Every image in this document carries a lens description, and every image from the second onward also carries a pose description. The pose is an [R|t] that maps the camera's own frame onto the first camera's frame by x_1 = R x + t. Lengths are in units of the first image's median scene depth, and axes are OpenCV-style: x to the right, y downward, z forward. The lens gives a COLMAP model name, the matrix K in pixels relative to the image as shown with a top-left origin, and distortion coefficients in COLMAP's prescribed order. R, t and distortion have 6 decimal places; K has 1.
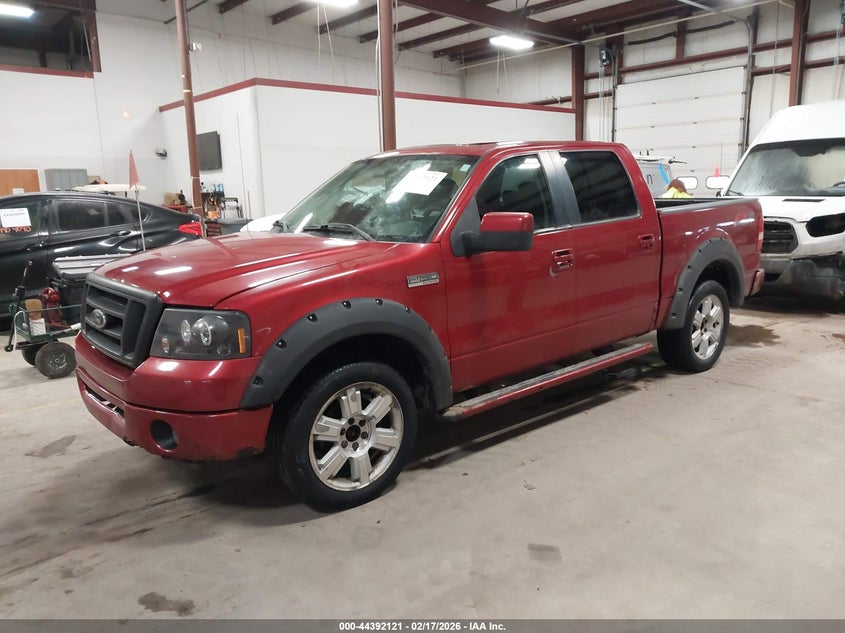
lens RADIAL K [[666.9, 0, 418.3], [0, 666.9, 319.9], [0, 0, 1]] dist [-0.004220, -0.001930]
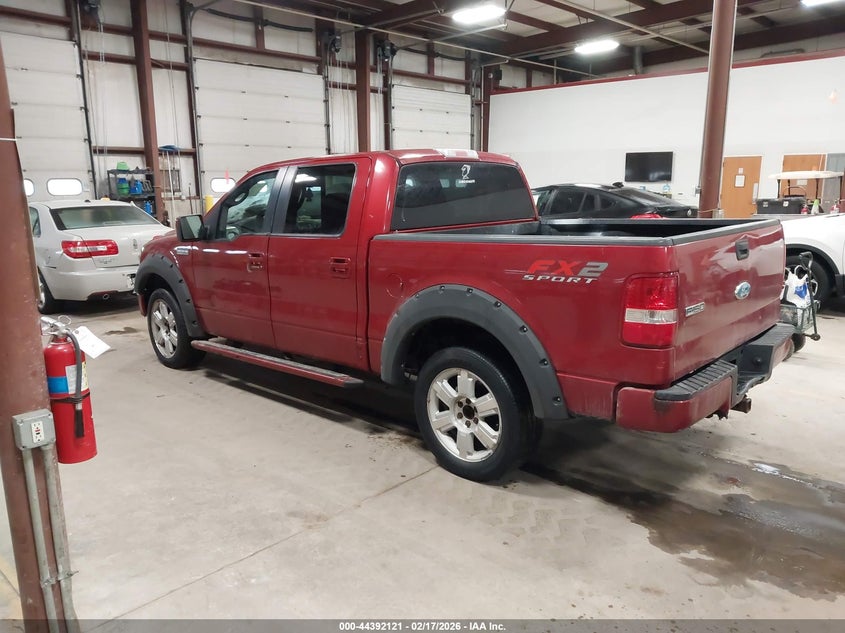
lens RADIAL K [[666.9, 0, 417.9], [0, 666.9, 313.6], [0, 0, 1]] dist [-0.004220, -0.001930]
pose [[0.118401, 0.222454, -0.967727, 1.261093], [-0.173307, 0.964253, 0.200451, -0.255690], [0.977725, 0.143980, 0.152721, 0.997004]]
